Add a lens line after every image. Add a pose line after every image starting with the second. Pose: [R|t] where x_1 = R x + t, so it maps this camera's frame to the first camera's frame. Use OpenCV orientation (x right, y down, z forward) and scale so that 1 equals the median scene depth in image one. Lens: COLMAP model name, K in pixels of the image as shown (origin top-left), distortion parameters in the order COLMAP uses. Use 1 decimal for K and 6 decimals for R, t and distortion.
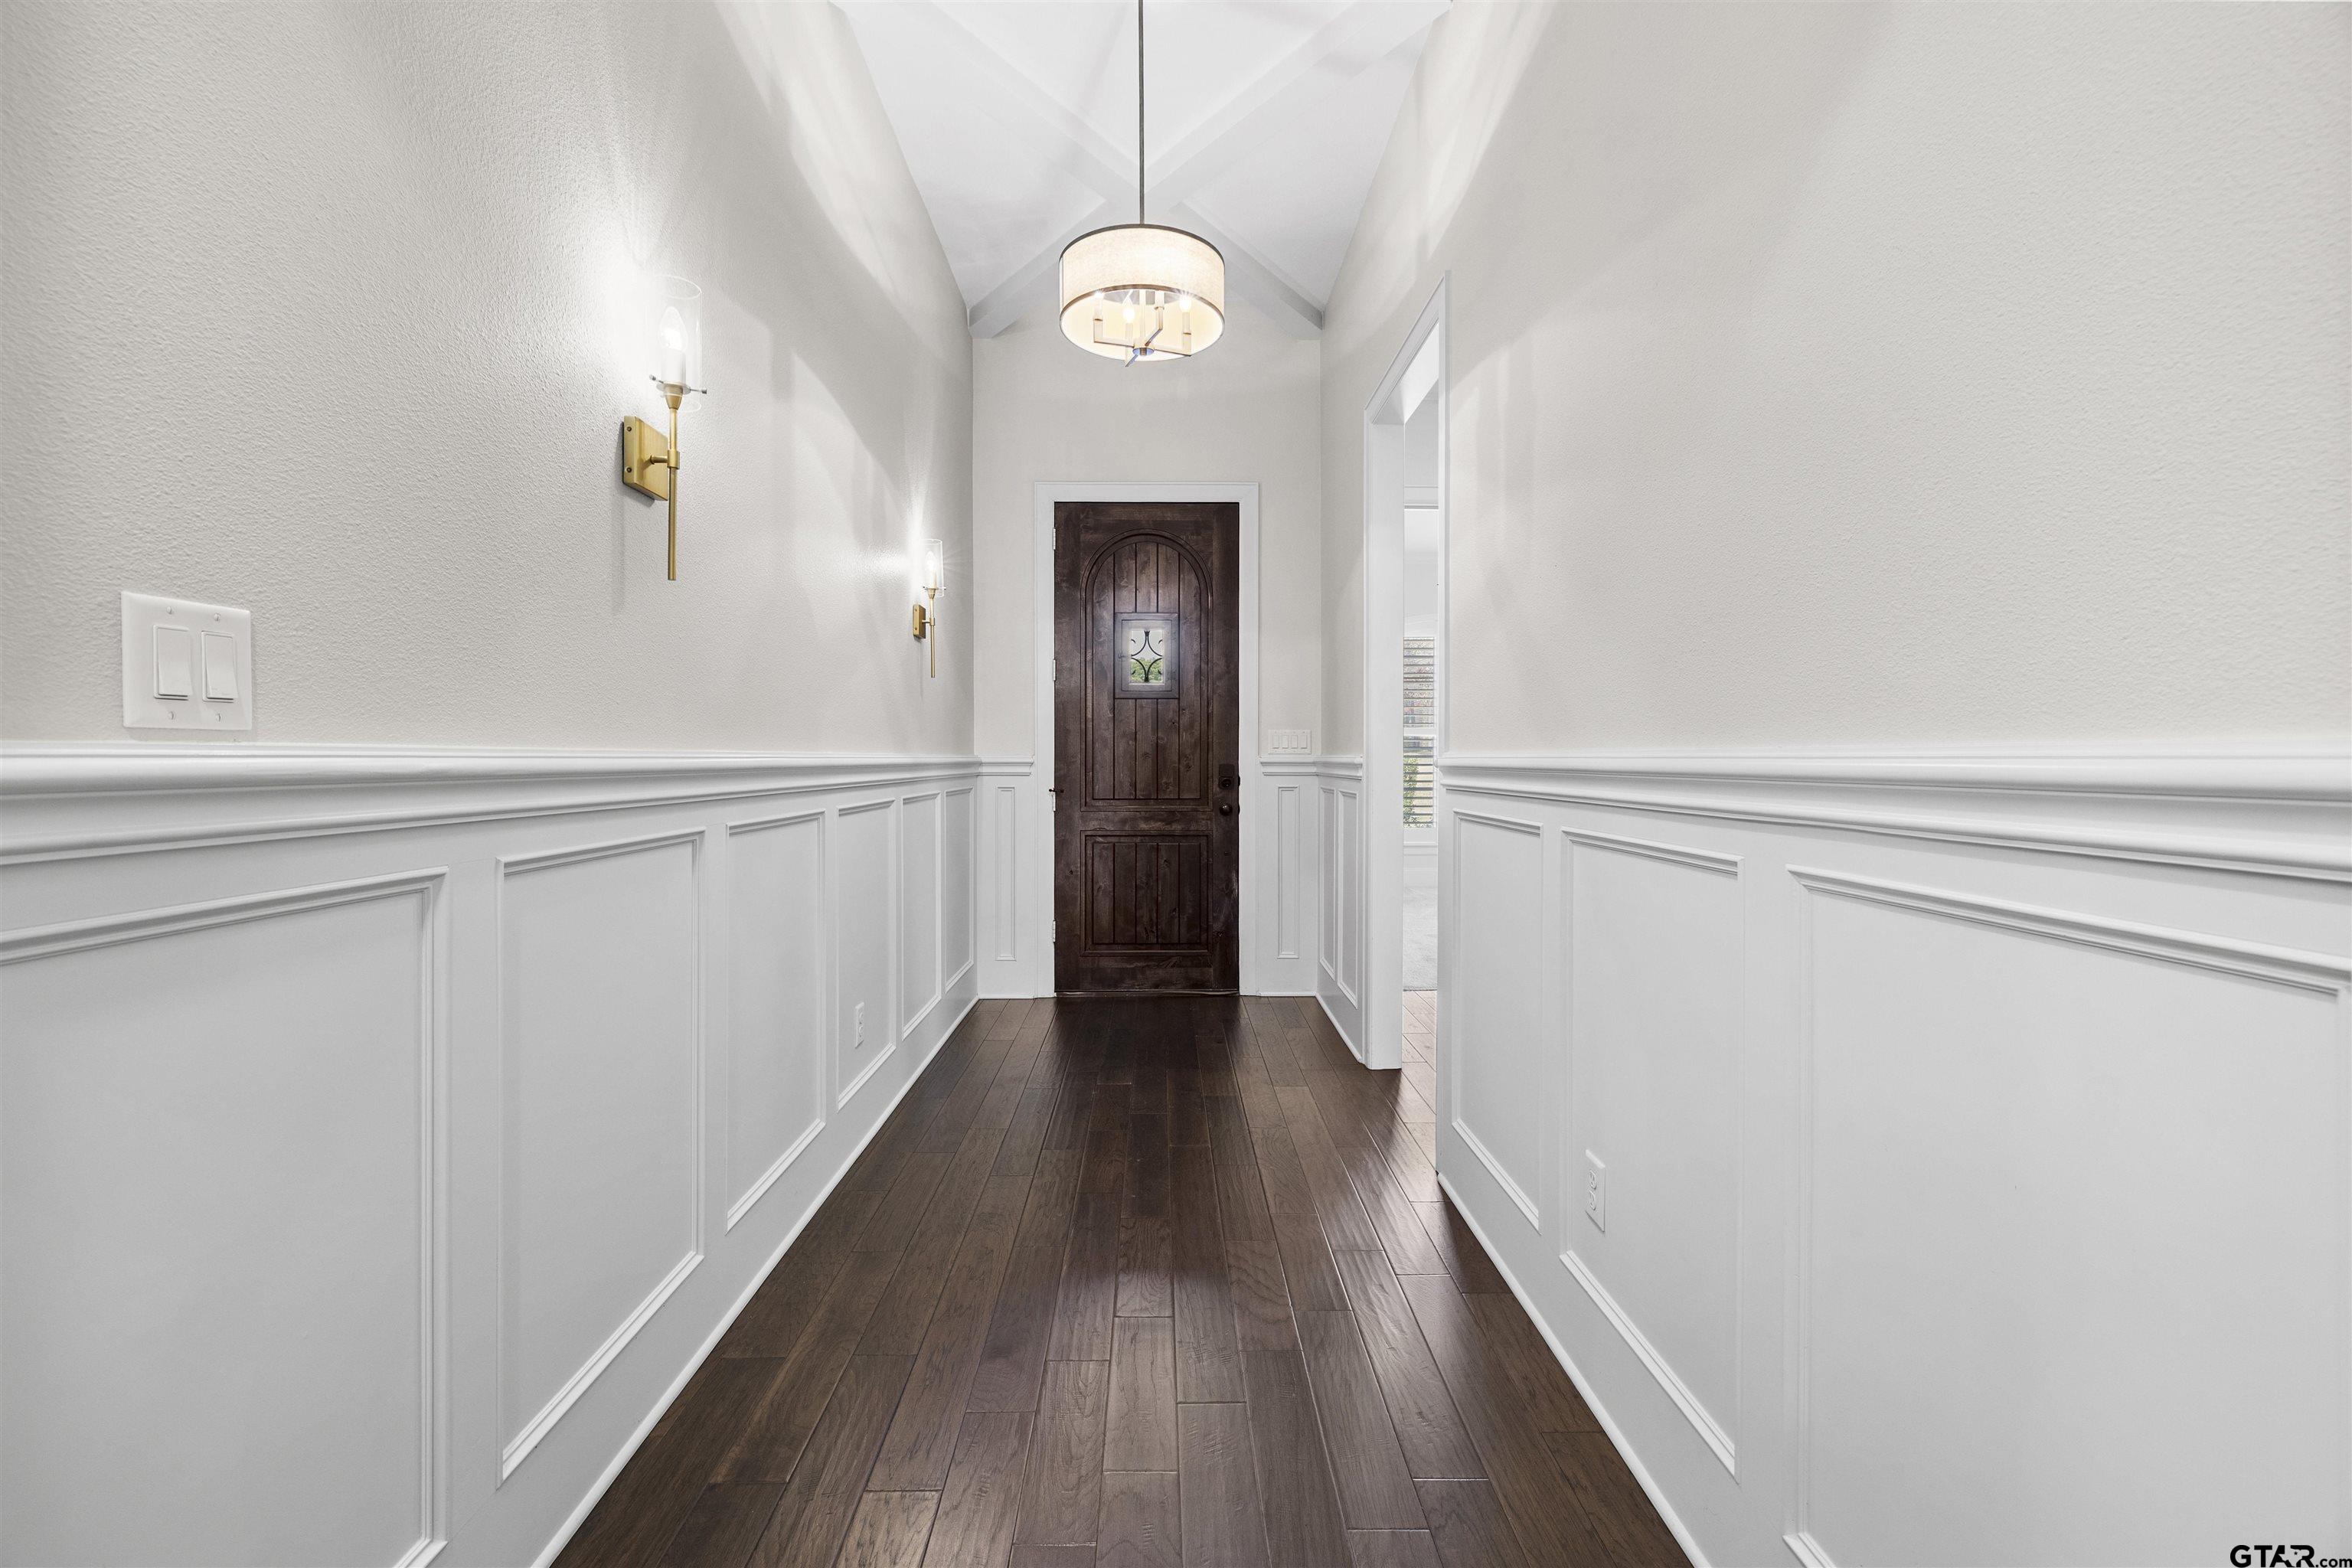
lens RADIAL K [[995.1, 0, 1170.5], [0, 995.1, 767.1], [0, 0, 1]] dist [0.001466, -0.000149]
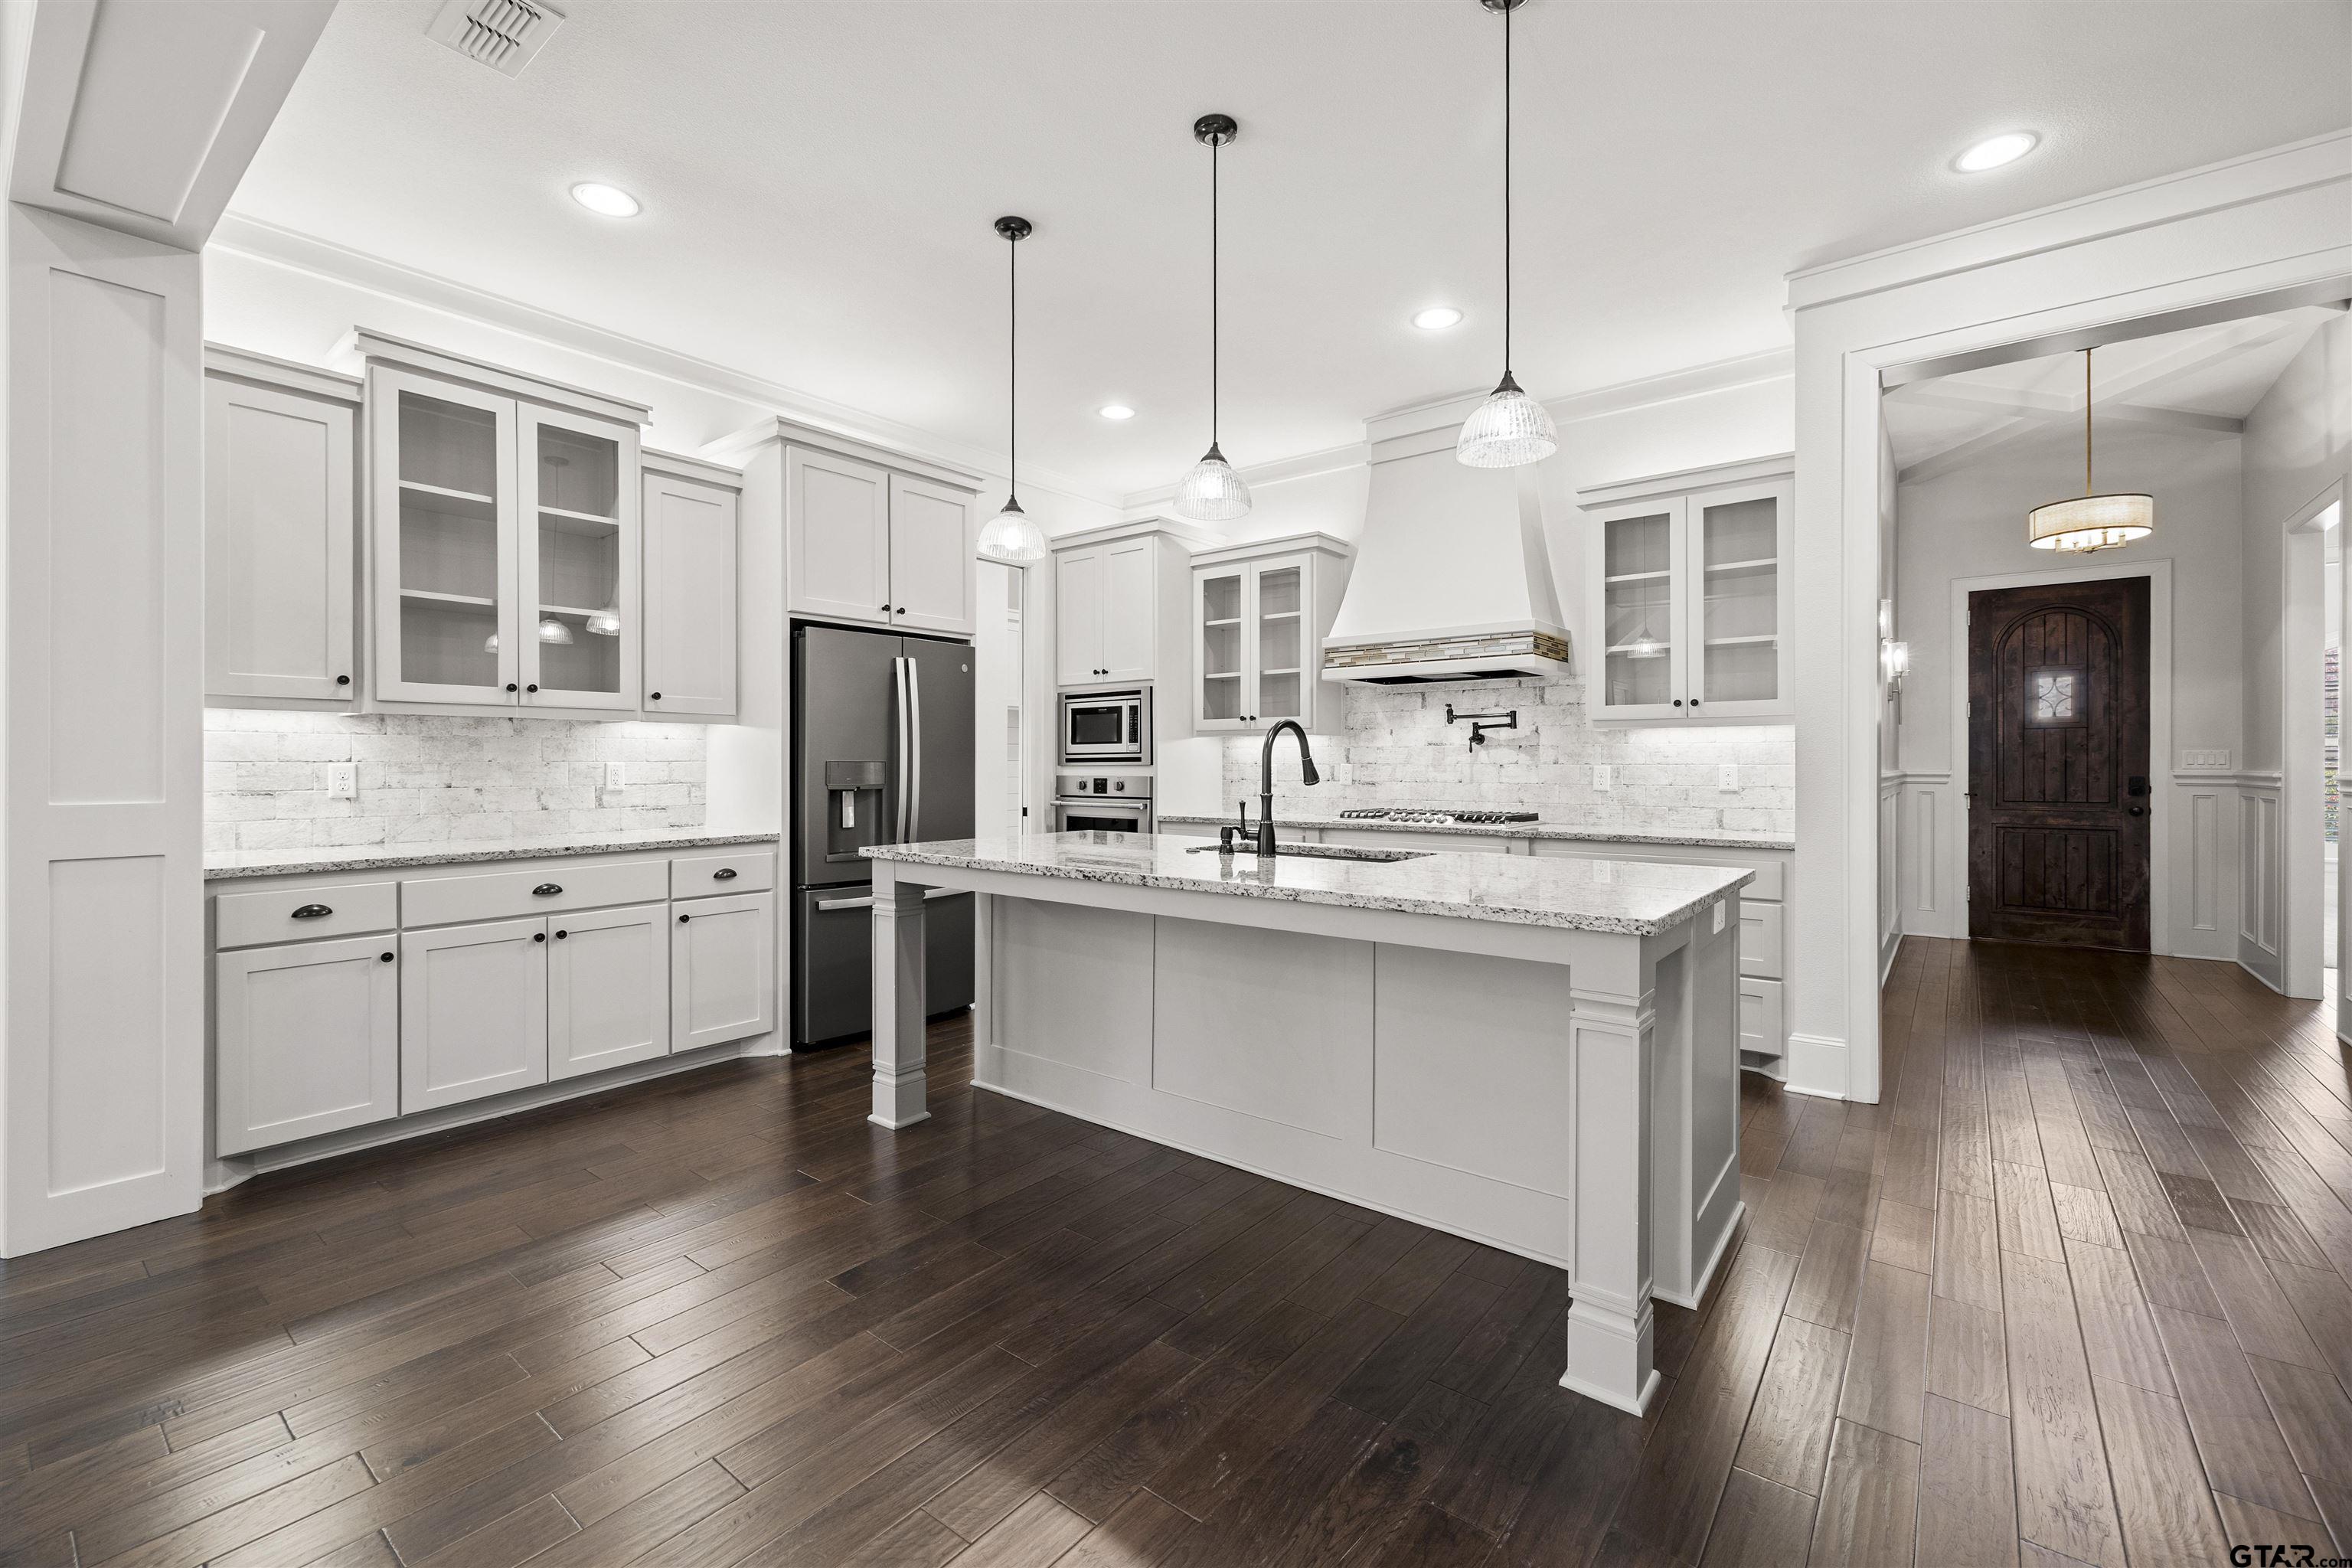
lens RADIAL K [[995.1, 0, 1170.5], [0, 995.1, 767.1], [0, 0, 1]] dist [0.001466, -0.000149]
pose [[0.772926, -0.000232, -0.634496, -0.095208], [-0.003920, 0.999979, -0.005141, -0.003751], [0.634484, 0.006461, 0.772909, -0.824465]]
